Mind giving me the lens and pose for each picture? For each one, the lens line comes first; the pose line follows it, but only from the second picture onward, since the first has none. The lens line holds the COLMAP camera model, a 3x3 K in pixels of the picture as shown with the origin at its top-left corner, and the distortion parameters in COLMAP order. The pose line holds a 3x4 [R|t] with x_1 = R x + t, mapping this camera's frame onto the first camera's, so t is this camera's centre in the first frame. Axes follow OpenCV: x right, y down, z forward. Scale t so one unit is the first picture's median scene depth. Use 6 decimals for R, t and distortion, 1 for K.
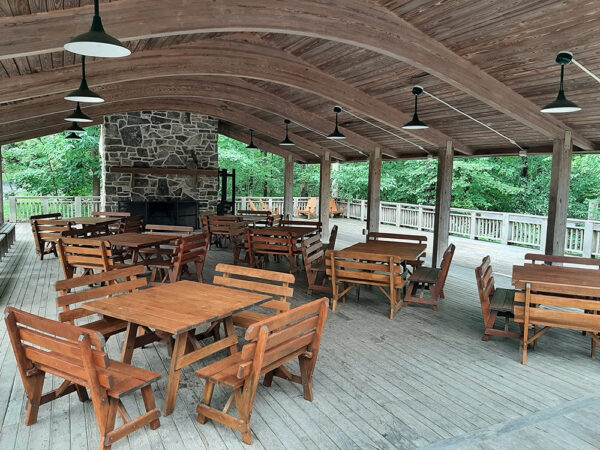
lens RADIAL K [[470.2, 0, 304.1], [0, 470.2, 224.3], [0, 0, 1]] dist [0.085641, -0.148733]
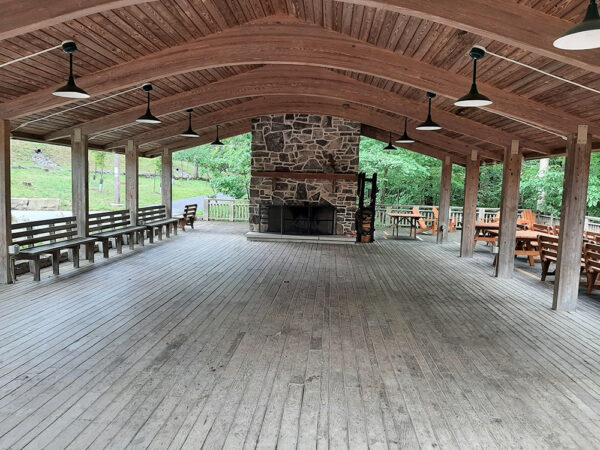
lens RADIAL K [[467.0, 0, 300.5], [0, 467.0, 223.3], [0, 0, 1]] dist [0.083066, -0.144636]
pose [[0.864178, 0.048490, -0.500845, 0.208523], [-0.063259, 0.997918, -0.012534, 0.002809], [0.499194, 0.042515, 0.865446, 0.138406]]
